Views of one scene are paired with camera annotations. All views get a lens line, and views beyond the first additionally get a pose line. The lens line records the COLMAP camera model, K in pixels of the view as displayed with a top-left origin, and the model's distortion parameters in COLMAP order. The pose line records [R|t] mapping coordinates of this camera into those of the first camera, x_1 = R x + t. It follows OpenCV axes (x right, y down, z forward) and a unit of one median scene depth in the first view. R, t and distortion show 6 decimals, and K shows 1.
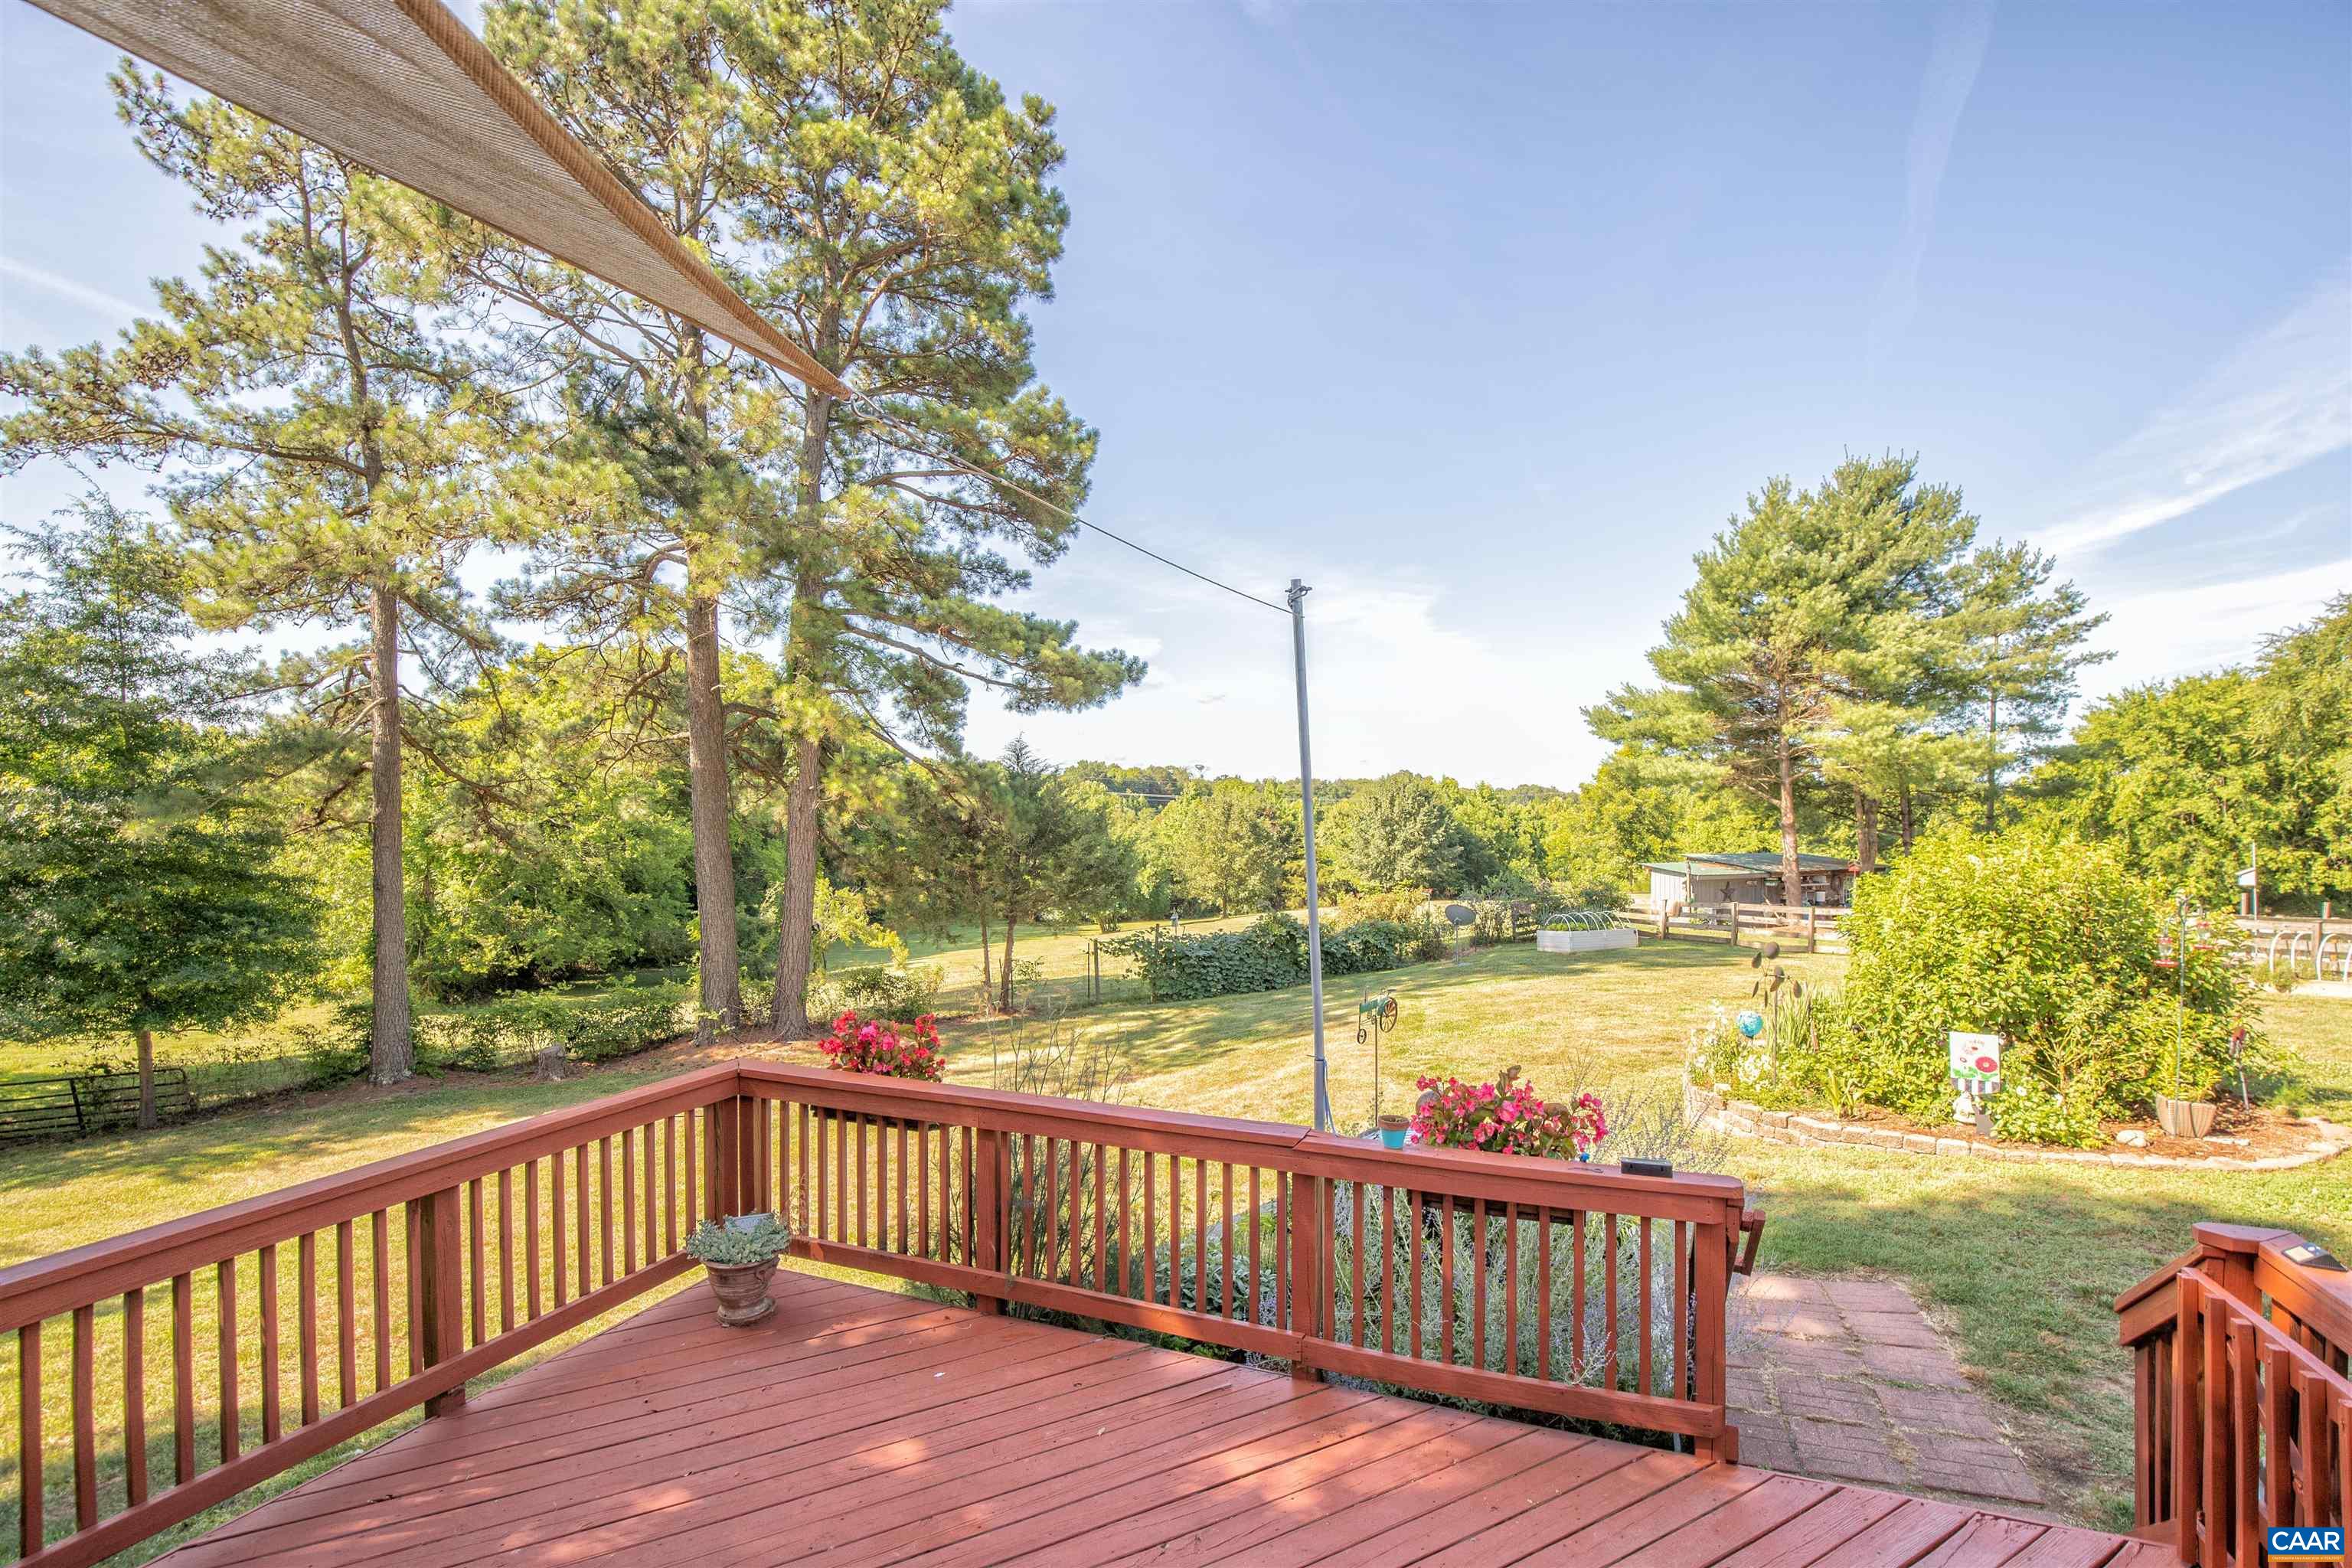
lens RADIAL K [[1086.8, 0, 1183.6], [0, 1086.8, 793.0], [0, 0, 1]] dist [-0.031564, 0.006627]
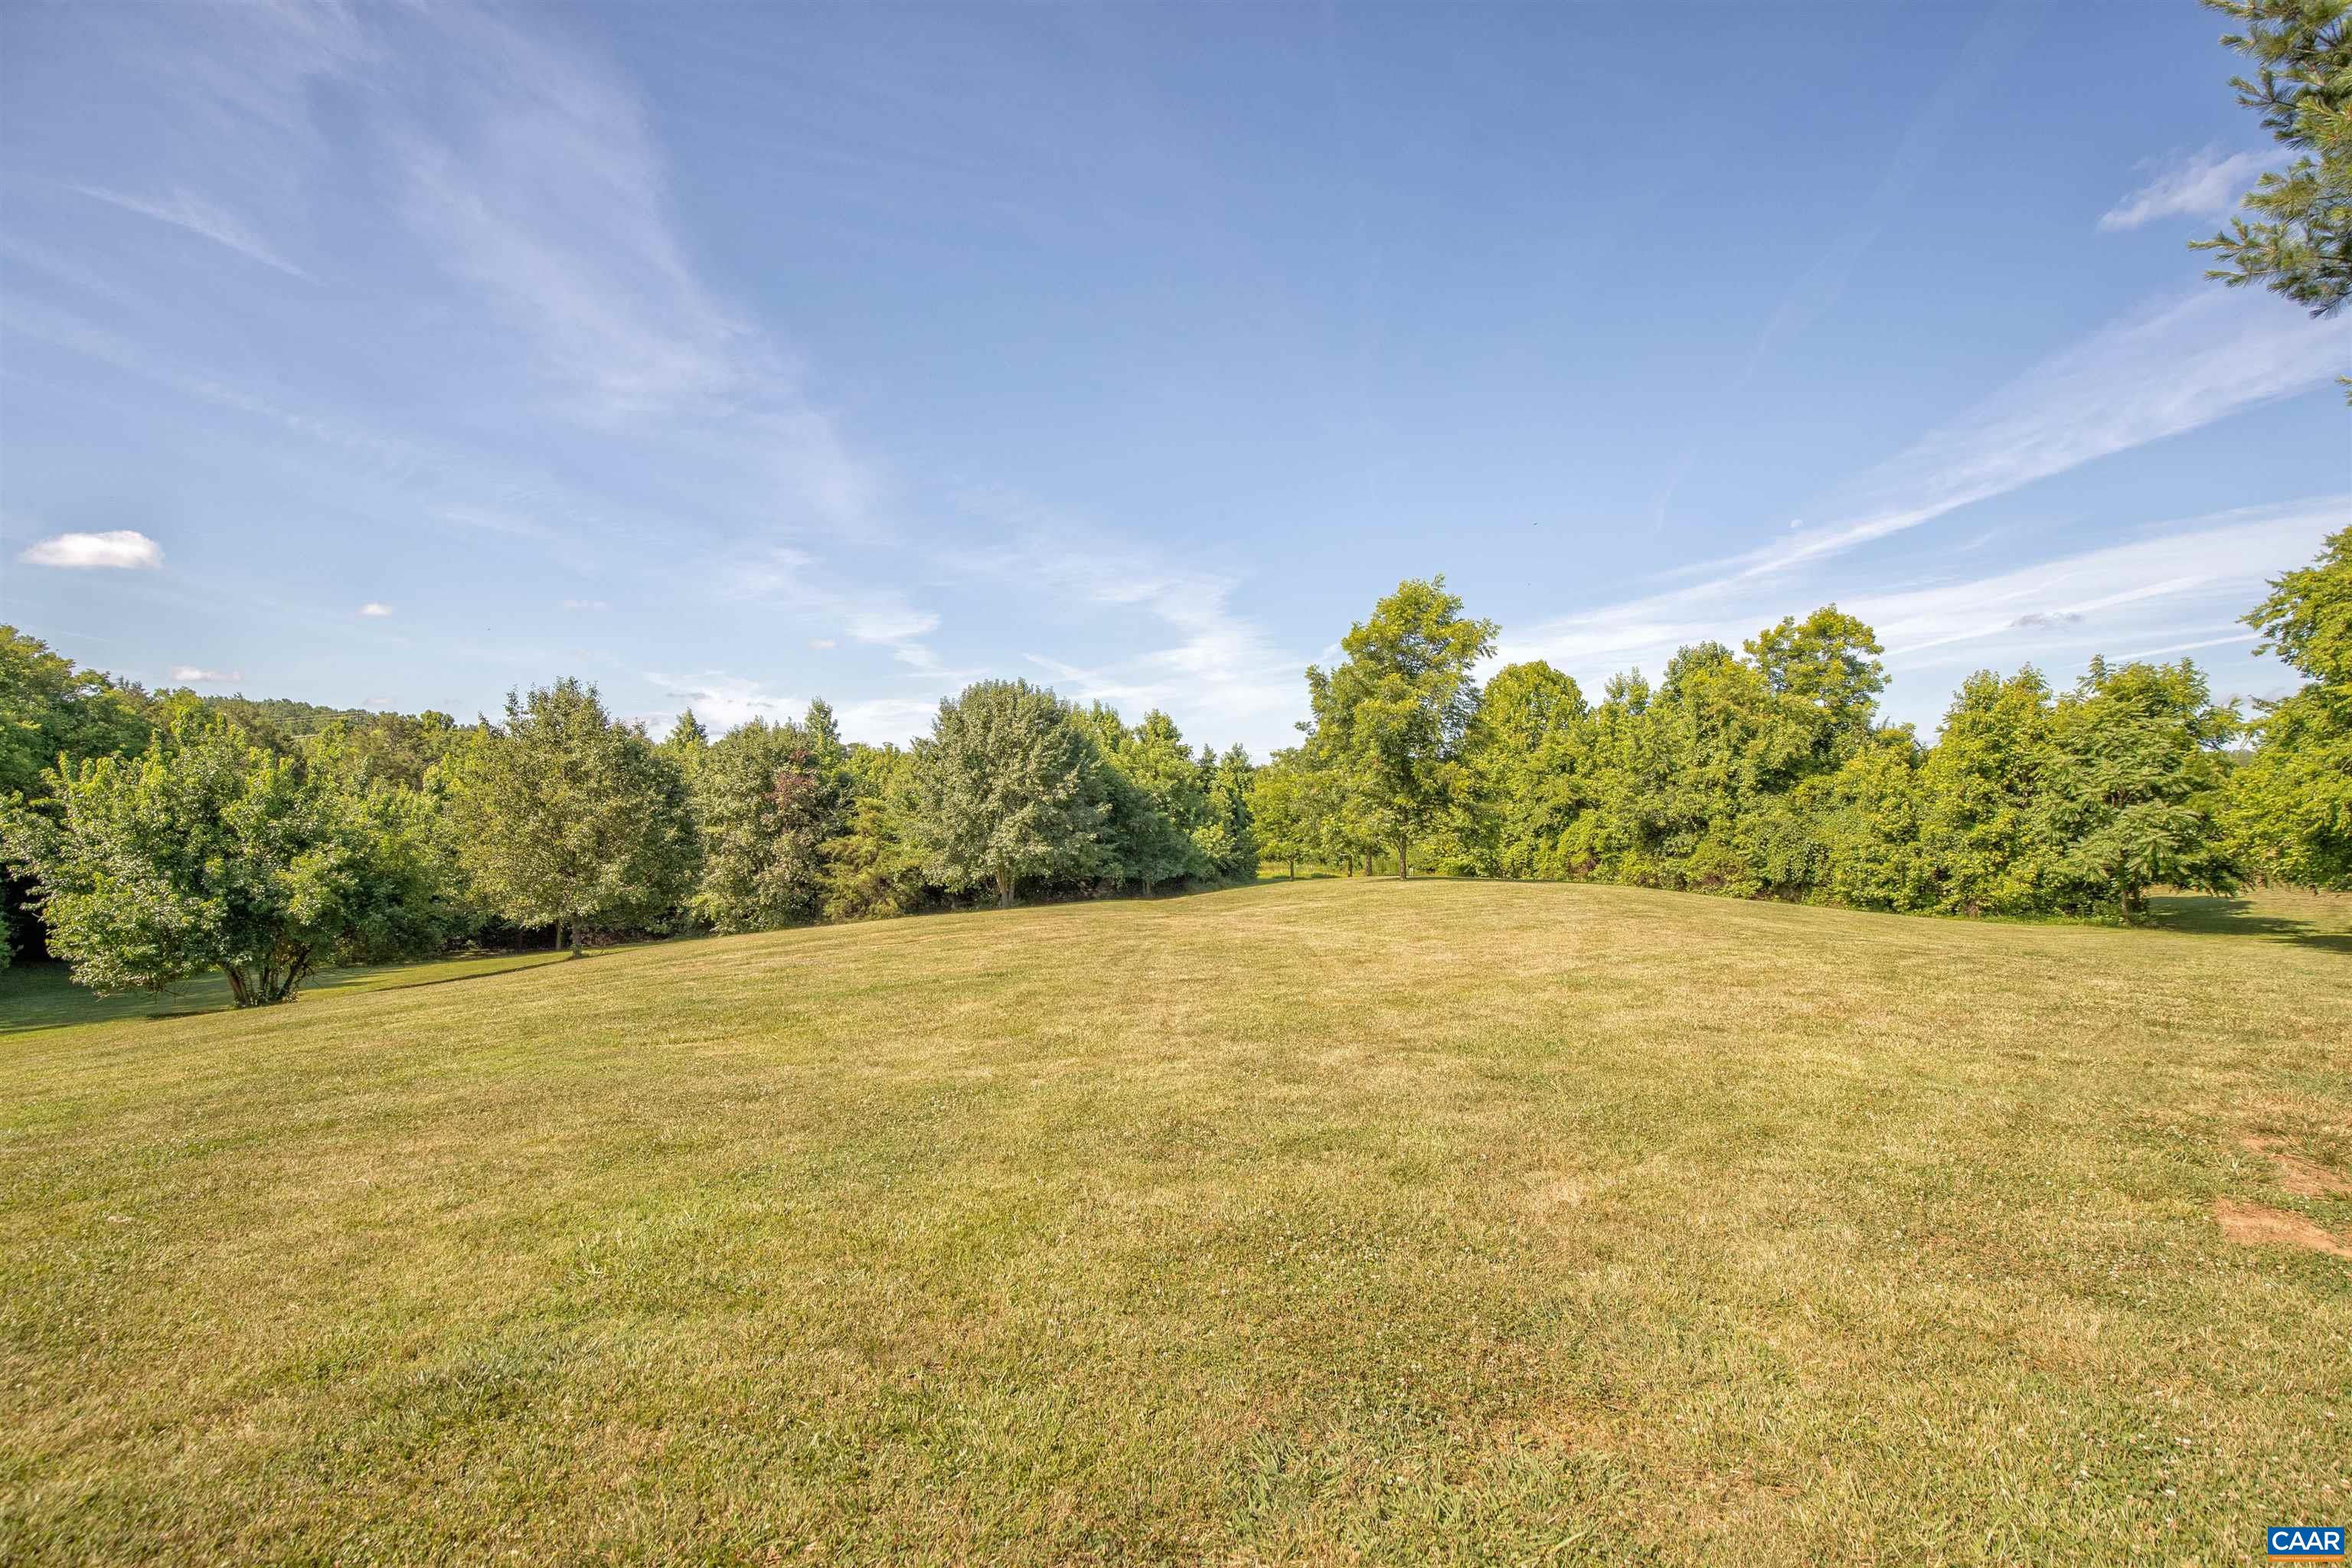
lens RADIAL K [[1086.8, 0, 1180.6], [0, 1086.8, 775.6], [0, 0, 1]] dist [-0.031564, 0.006627]
pose [[0.968084, -0.006808, 0.250533, 0.394428], [0.008040, 0.999960, -0.003894, 0.097580], [-0.250496, 0.005784, 0.968100, 1.148962]]
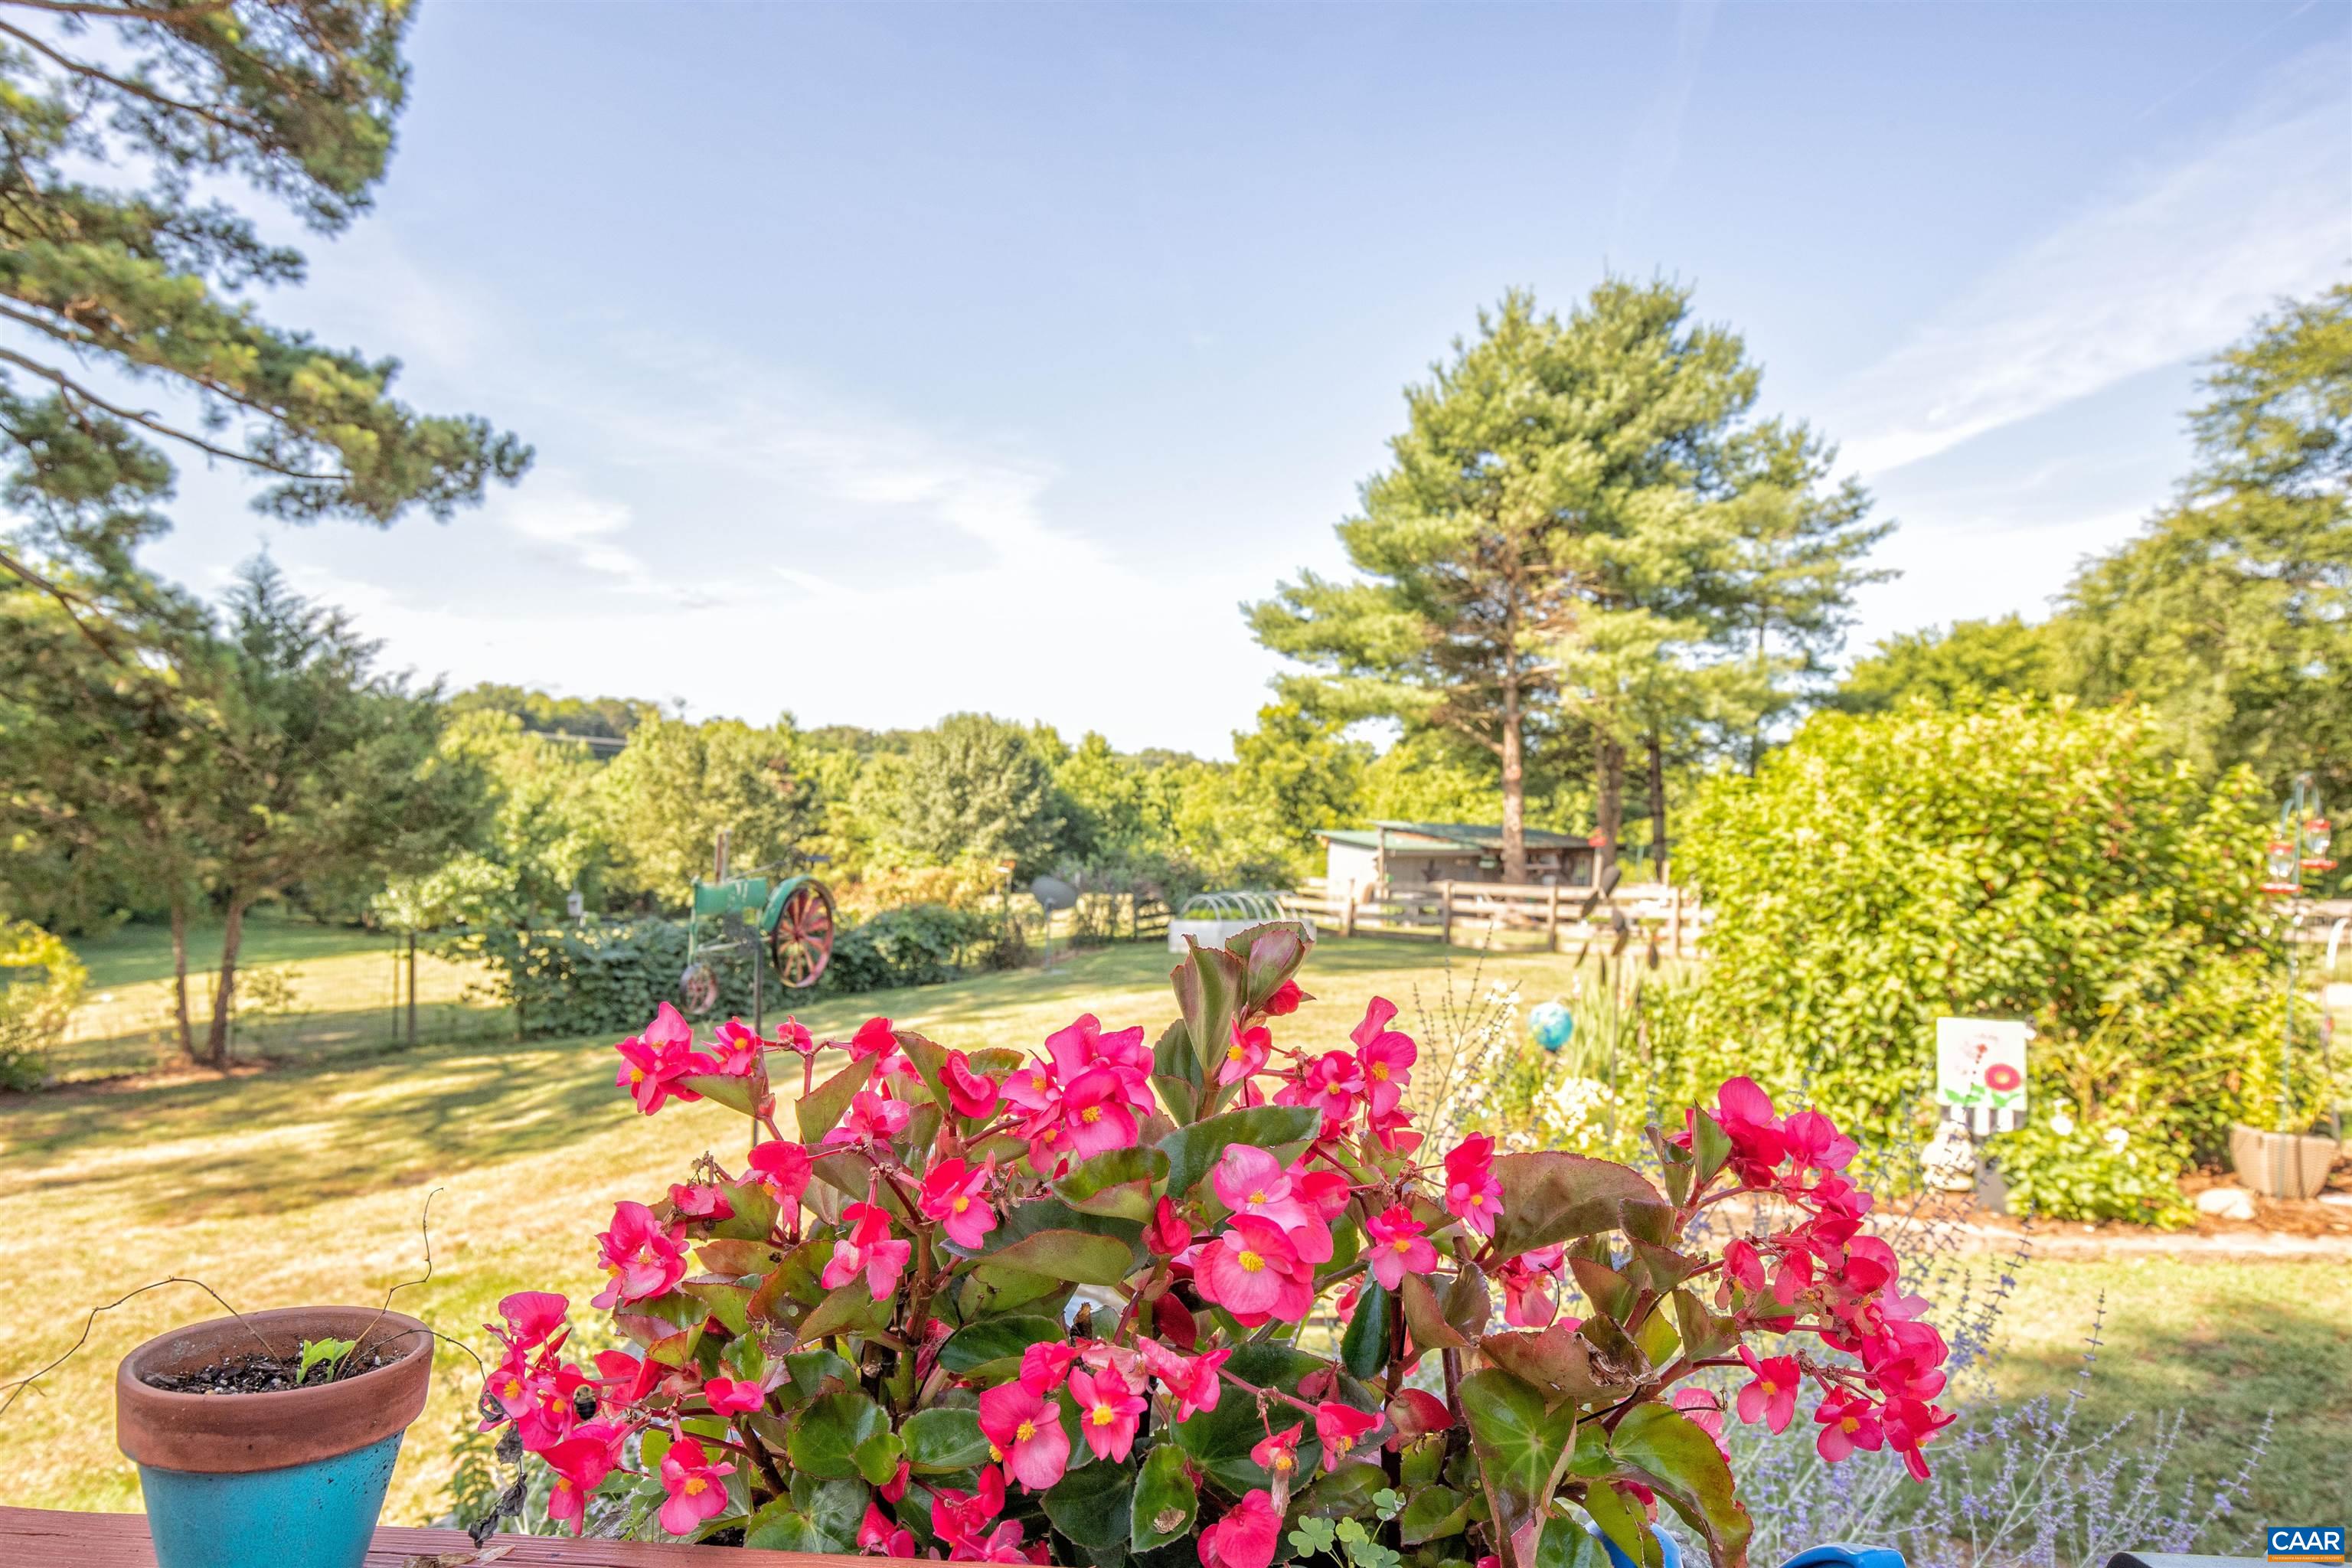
lens RADIAL K [[1569.5, 0, 1170.6], [0, 1569.5, 765.4], [0, 0, 1]] dist [0.005263, -0.007184]
pose [[0.949469, 0.033625, 0.312053, 0.026391], [-0.036015, 0.999349, 0.001897, 0.027307], [-0.311786, -0.013040, 0.950063, 0.094298]]
